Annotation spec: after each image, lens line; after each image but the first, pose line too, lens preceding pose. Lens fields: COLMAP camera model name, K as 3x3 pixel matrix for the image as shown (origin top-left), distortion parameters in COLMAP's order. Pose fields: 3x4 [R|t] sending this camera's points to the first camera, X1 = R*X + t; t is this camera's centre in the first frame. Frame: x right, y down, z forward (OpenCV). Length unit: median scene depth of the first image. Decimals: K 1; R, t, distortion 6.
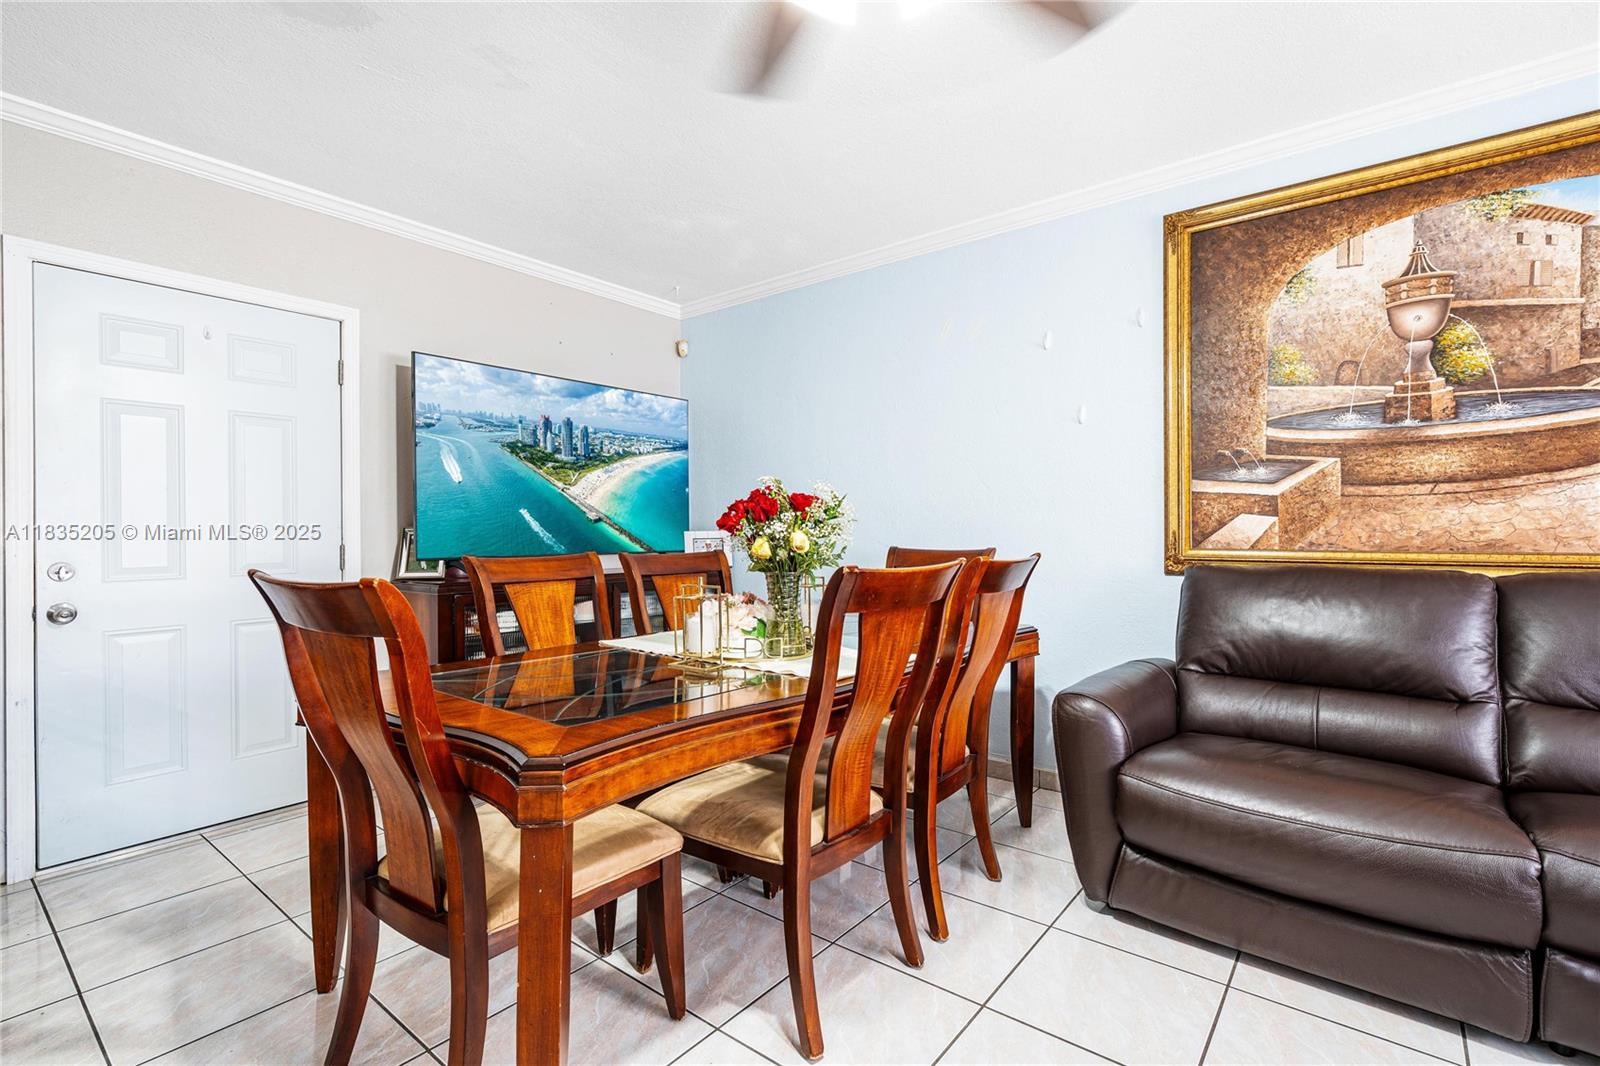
lens RADIAL K [[733.4, 0, 800.7], [0, 733.4, 531.2], [0, 0, 1]] dist [-0.008347, 0.004000]
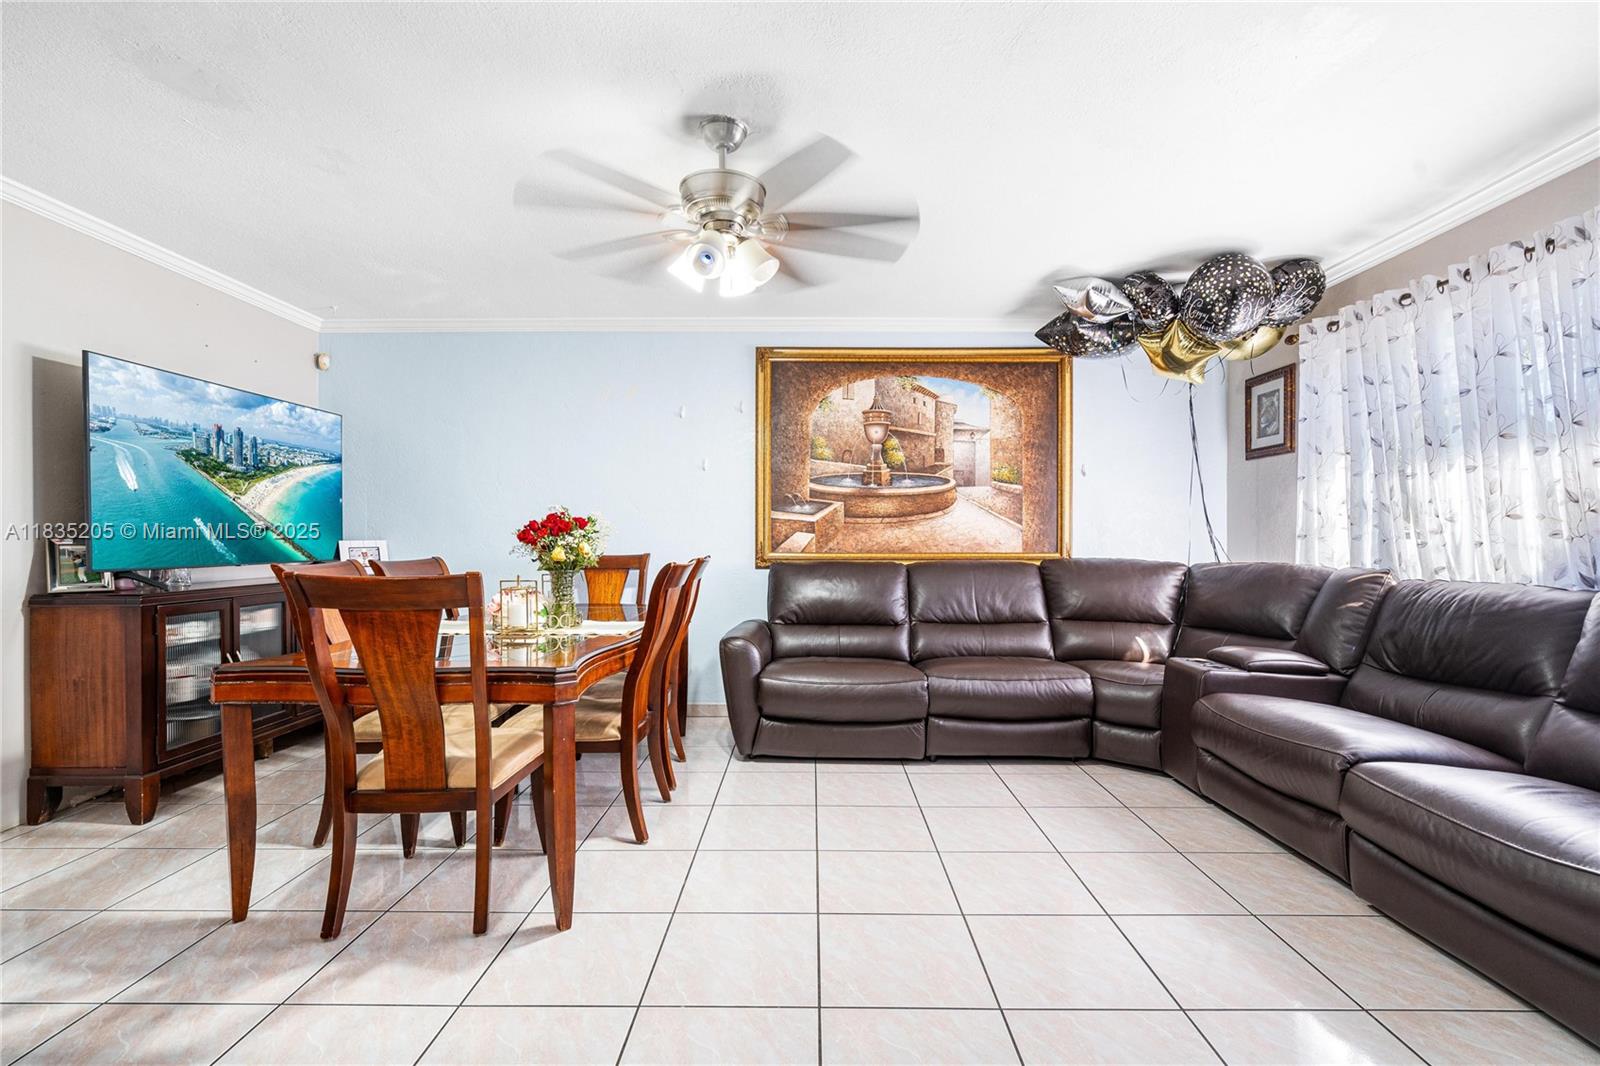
lens RADIAL K [[733.4, 0, 796.7], [0, 733.4, 536.9], [0, 0, 1]] dist [-0.008347, 0.004000]
pose [[0.790942, 0.004593, 0.611873, -0.464514], [-0.003476, 0.999989, -0.003013, -0.006930], [-0.611881, 0.000256, 0.790950, -0.371189]]
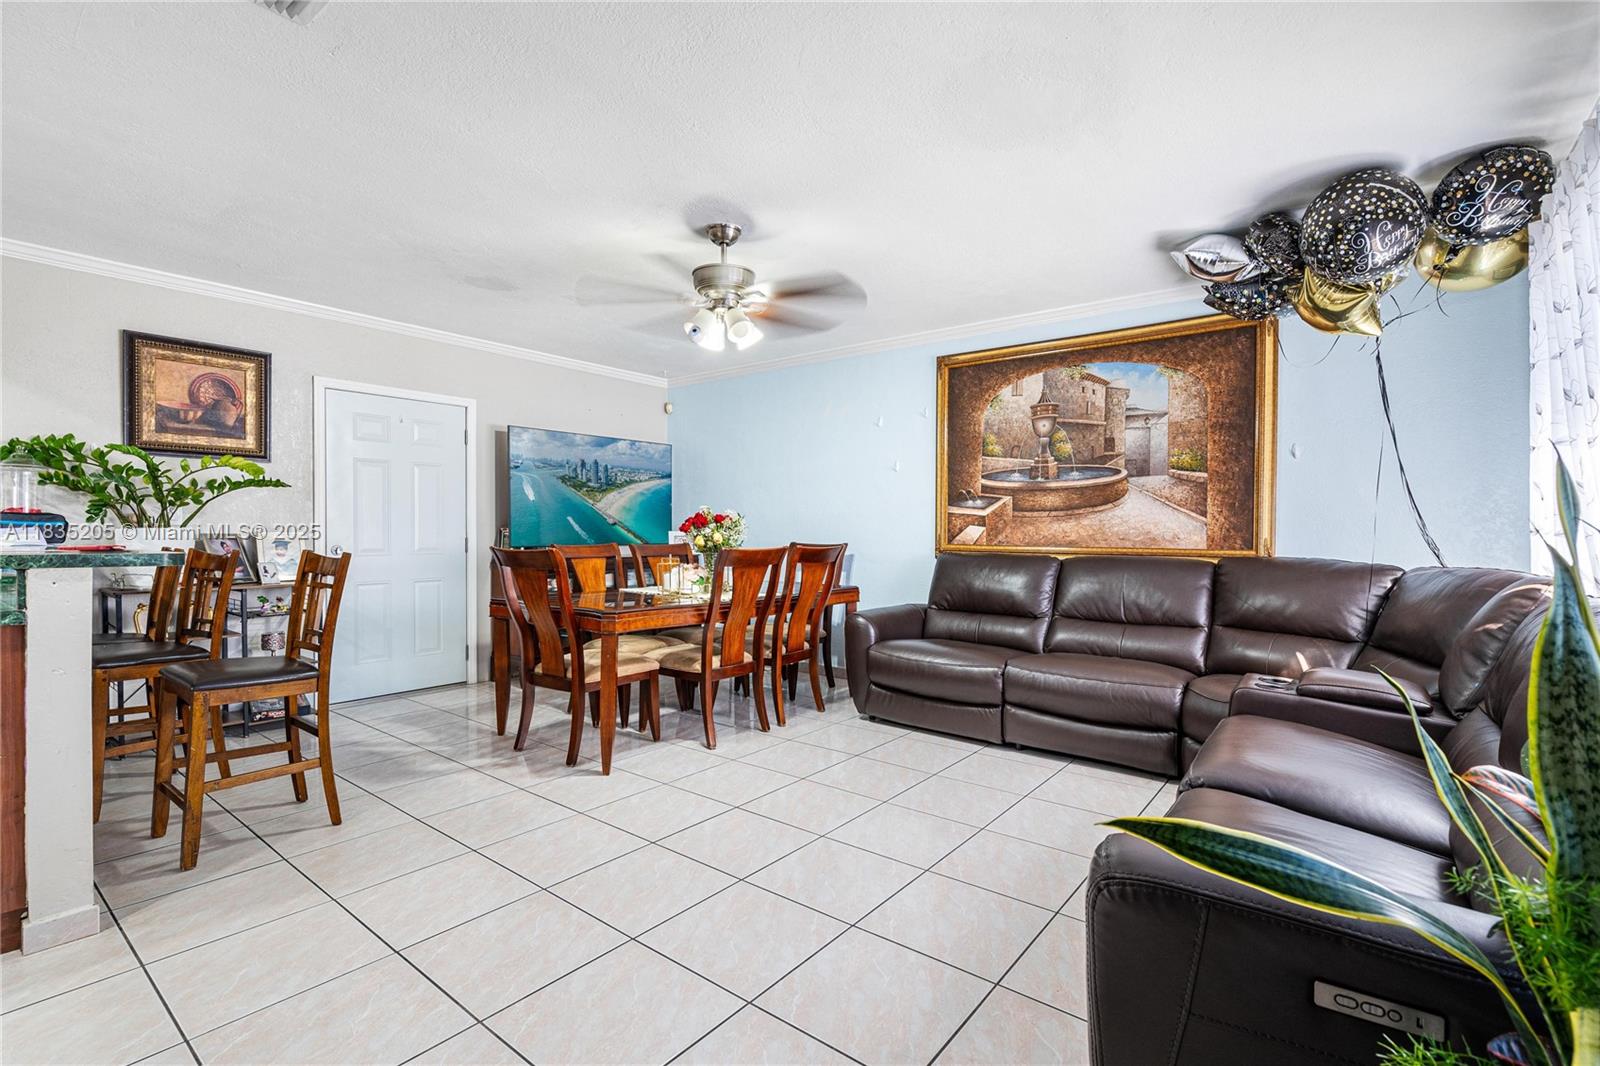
lens RADIAL K [[733.4, 0, 793.6], [0, 733.4, 542.9], [0, 0, 1]] dist [-0.008347, 0.004000]
pose [[0.999939, 0.010052, -0.004604, 0.177471], [-0.009969, 0.999793, 0.017724, -0.008455], [0.004781, -0.017677, 0.999832, -0.862820]]
